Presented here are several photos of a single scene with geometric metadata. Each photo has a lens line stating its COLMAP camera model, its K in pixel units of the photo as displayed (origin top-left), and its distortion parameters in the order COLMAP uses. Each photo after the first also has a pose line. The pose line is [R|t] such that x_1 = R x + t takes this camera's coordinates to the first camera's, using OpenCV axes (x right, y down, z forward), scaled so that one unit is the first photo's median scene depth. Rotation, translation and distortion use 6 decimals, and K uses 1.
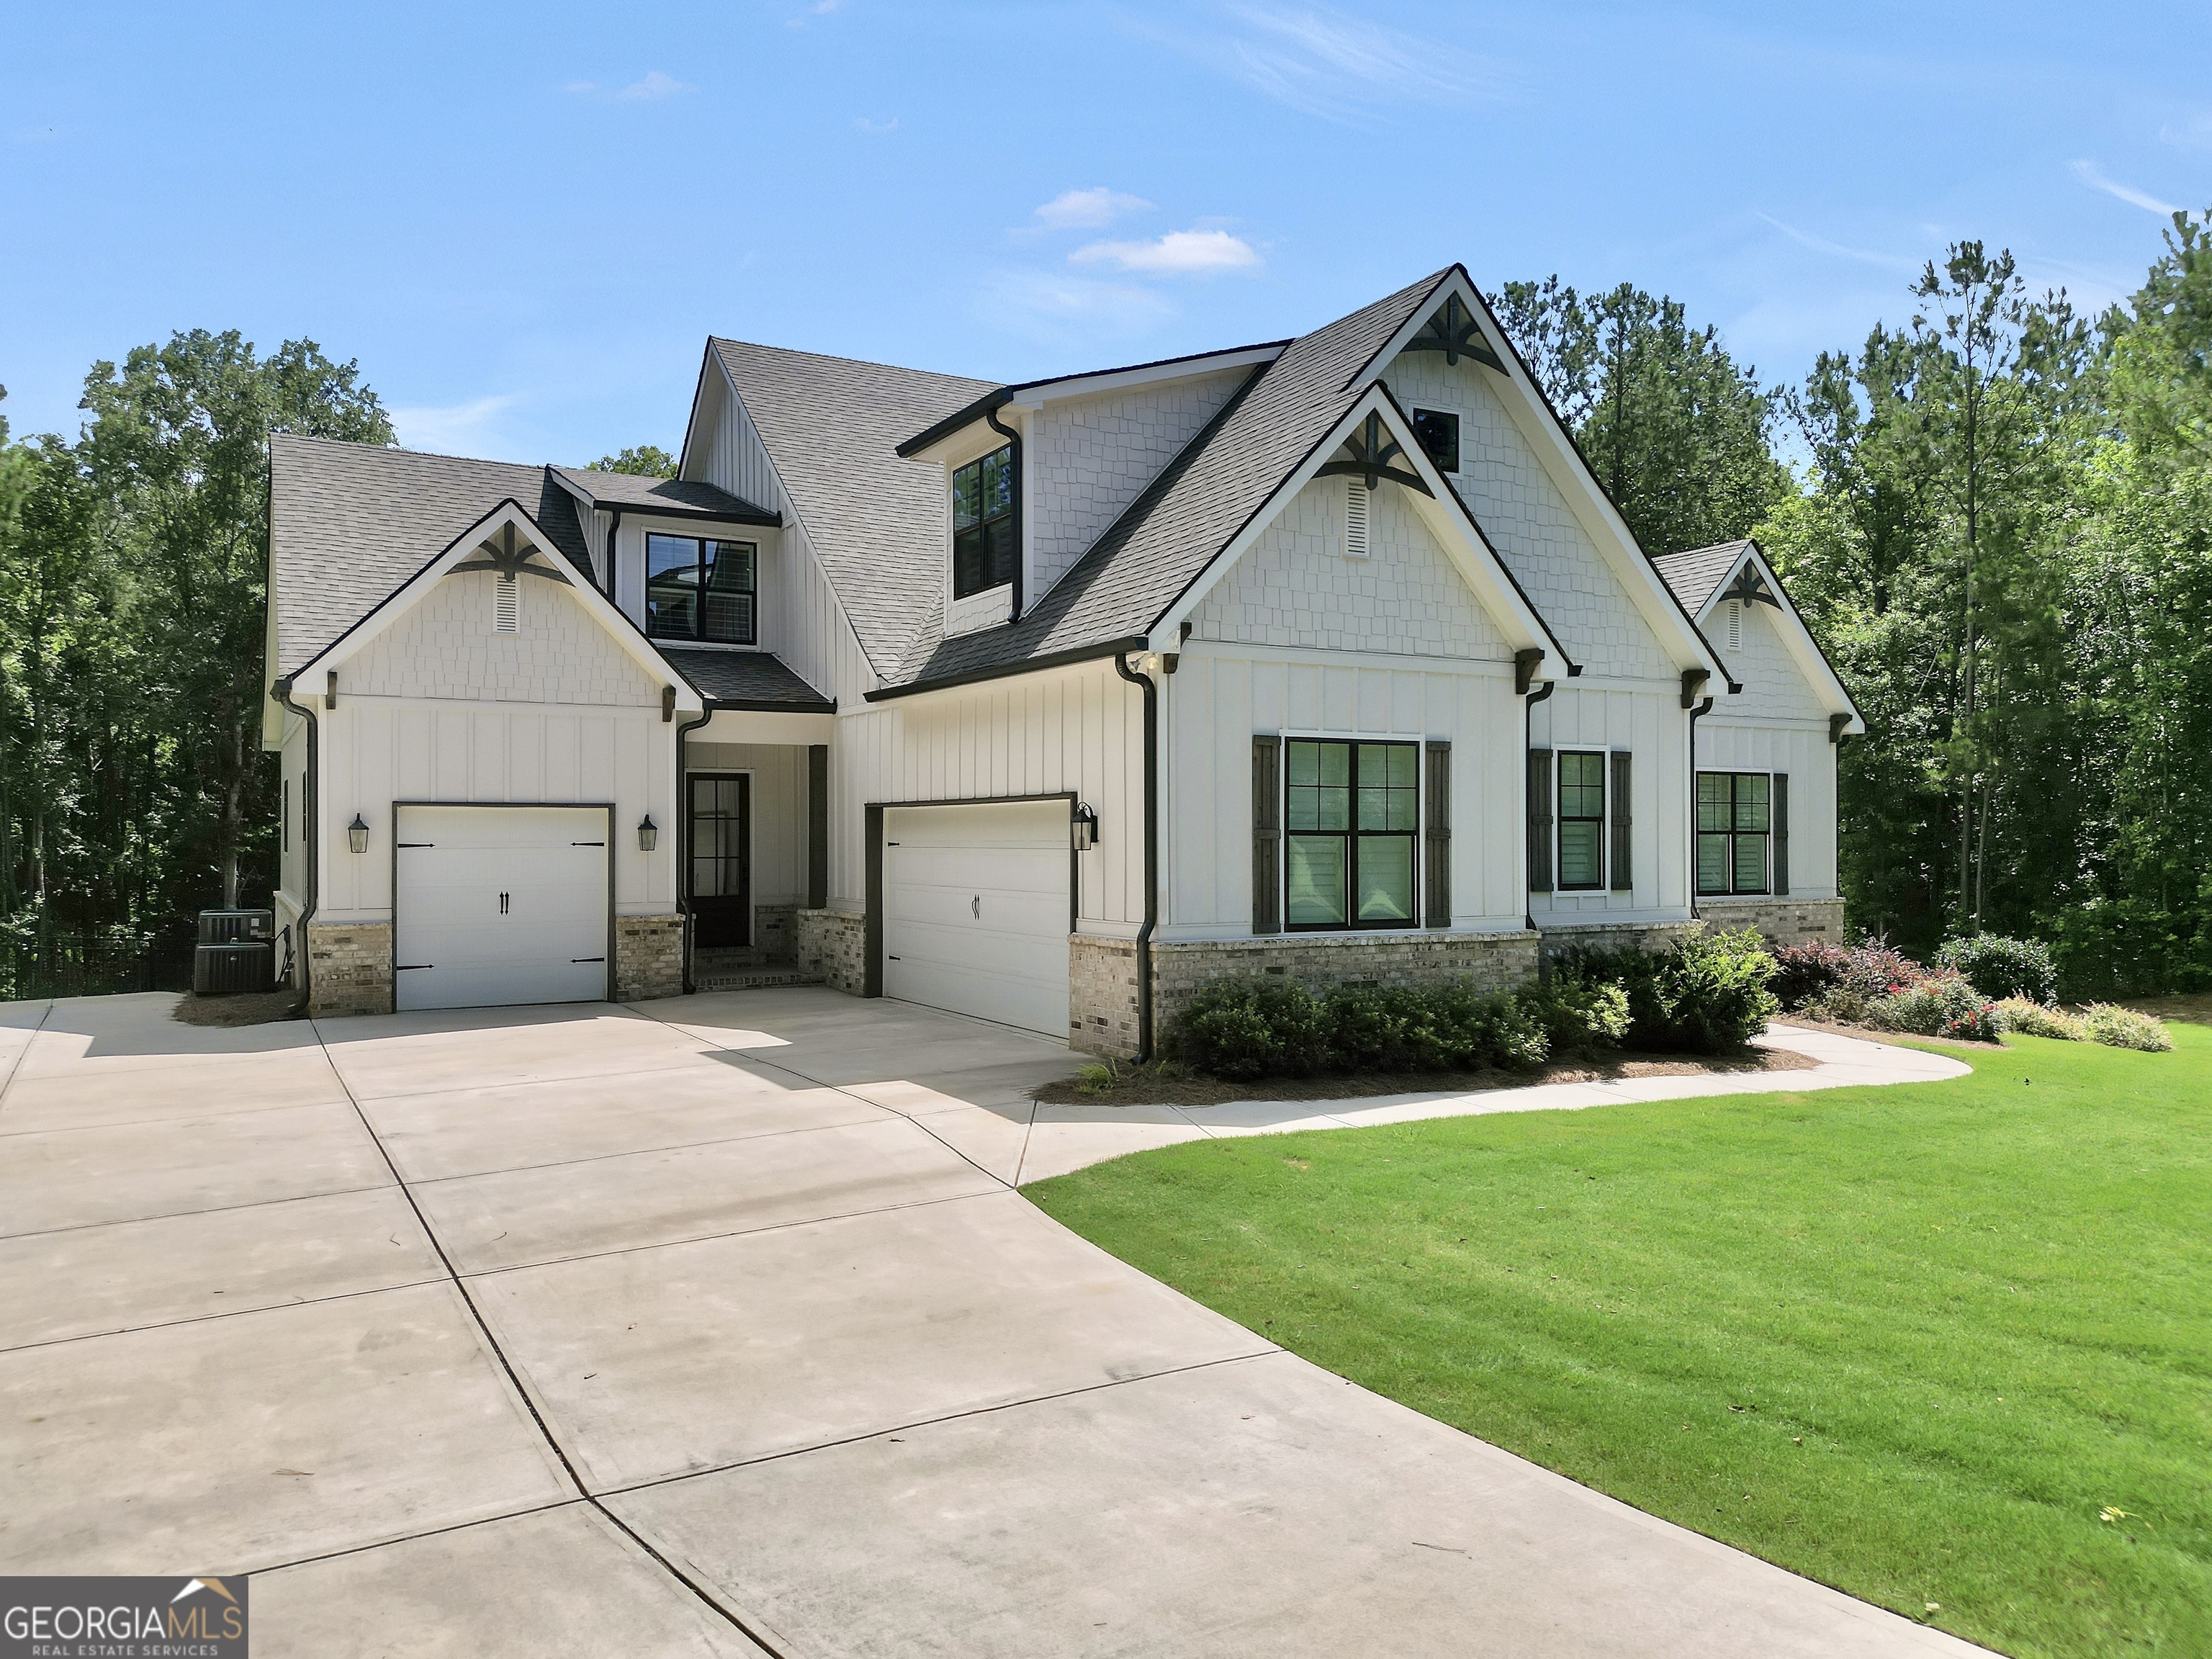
lens RADIAL K [[1565.5, 0, 1106.0], [0, 1565.5, 829.5], [0, 0, 1]] dist [0.039878, -0.005941]
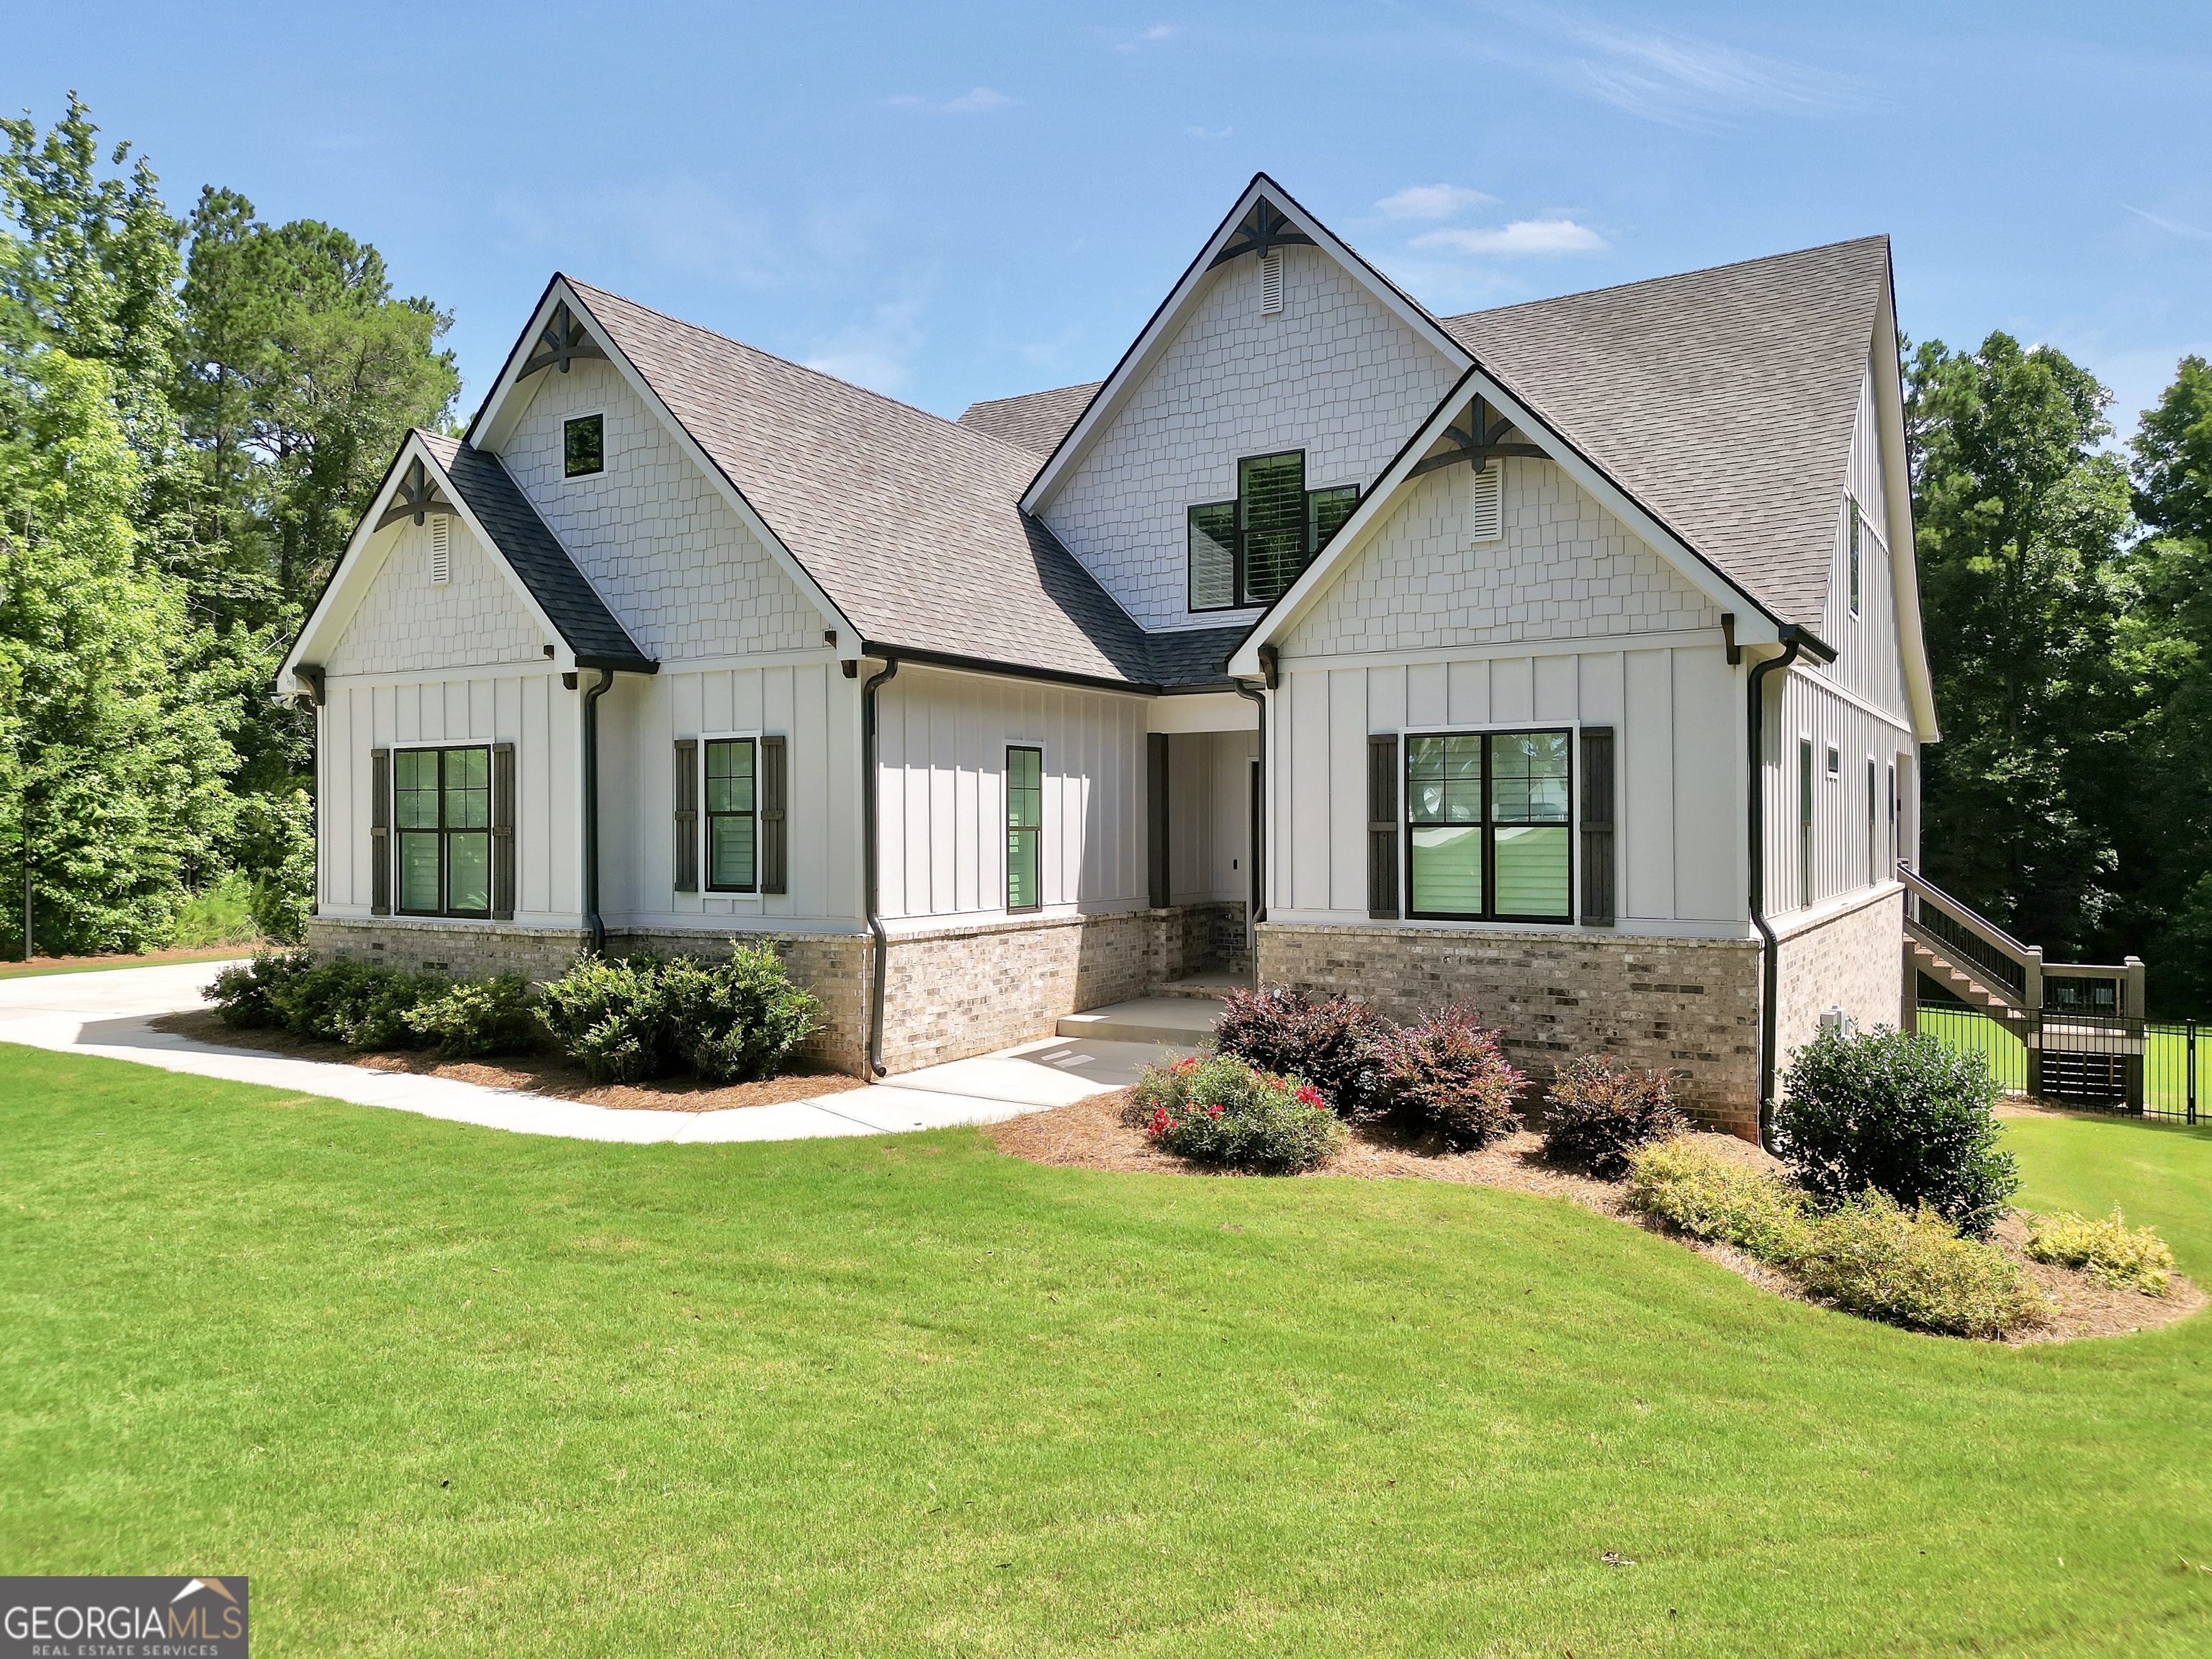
lens RADIAL K [[1540.9, 0, 1211.9], [0, 1540.9, 825.0], [0, 0, 1]] dist [0.051055, -0.000048]
pose [[0.518327, -0.000621, -0.855182, 1.106701], [0.005597, 0.999981, 0.002666, -0.001383], [0.855164, -0.006168, 0.518321, 0.705877]]
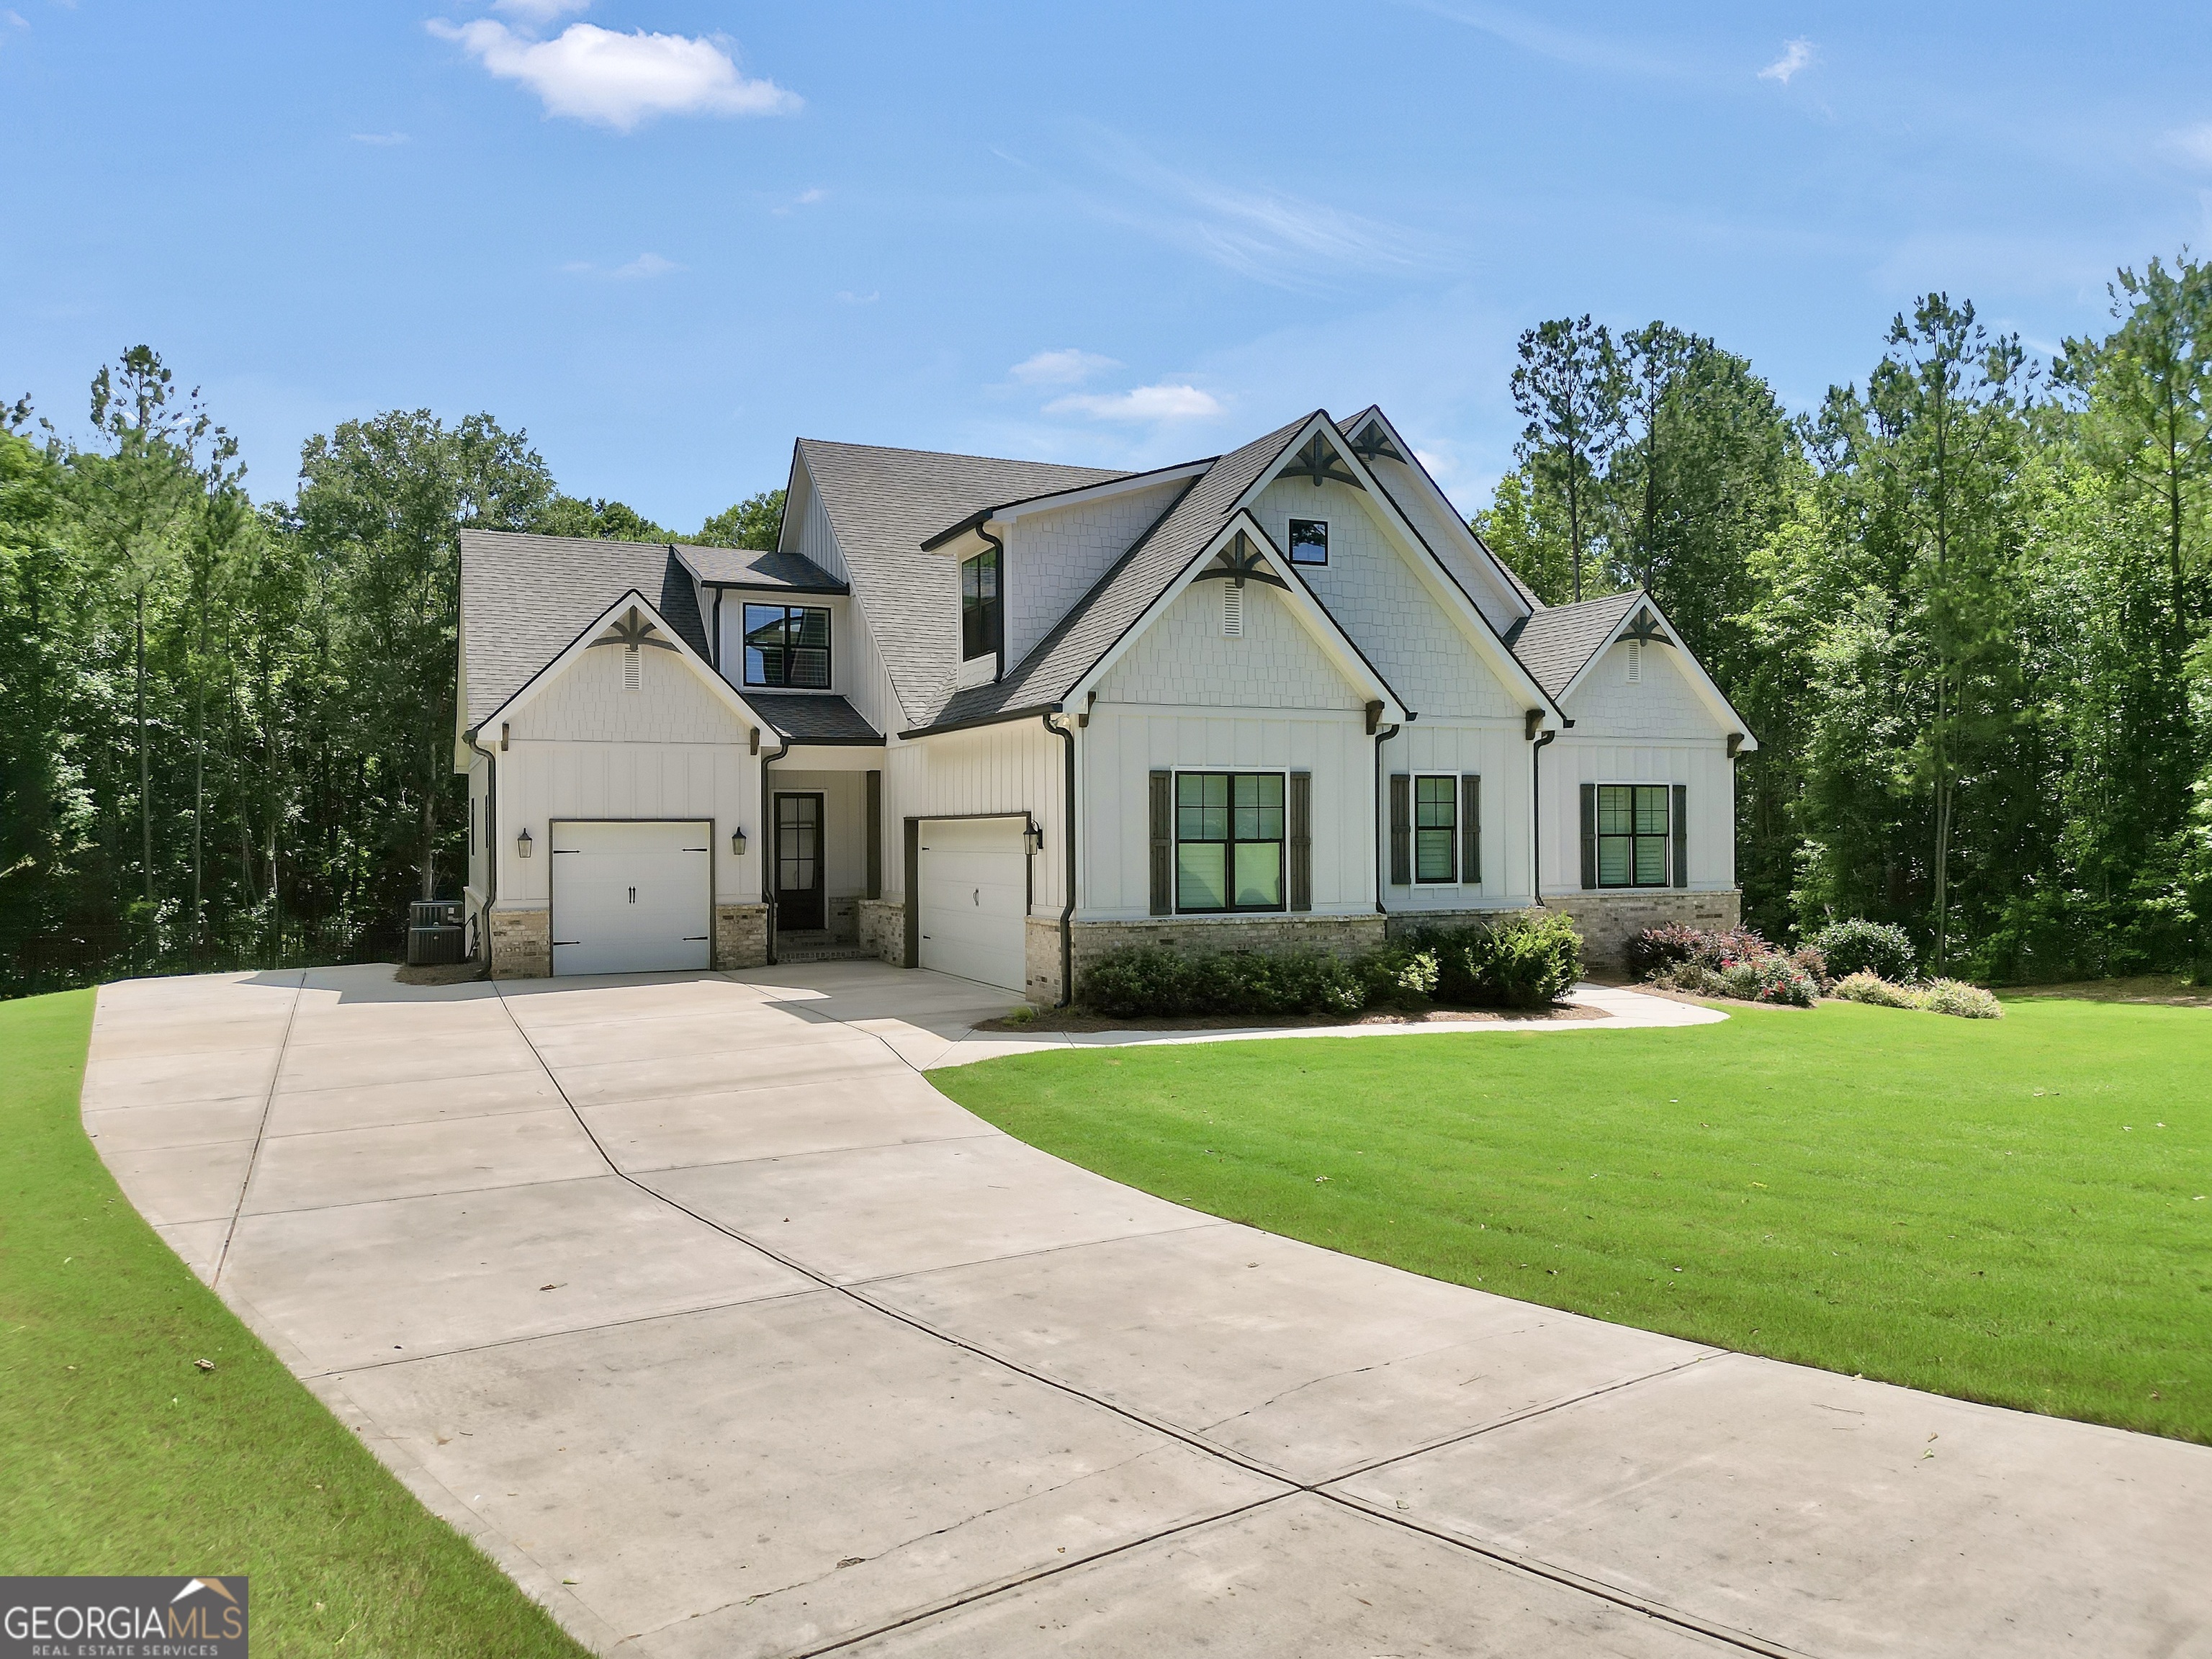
lens RADIAL K [[1551.8, 0, 1106.0], [0, 1551.8, 829.5], [0, 0, 1]] dist [0.051811, -0.002198]
pose [[0.995731, -0.005278, -0.092147, 0.137539], [0.005498, 0.999983, 0.002132, -0.008841], [0.092134, -0.002629, 0.995743, -0.271106]]
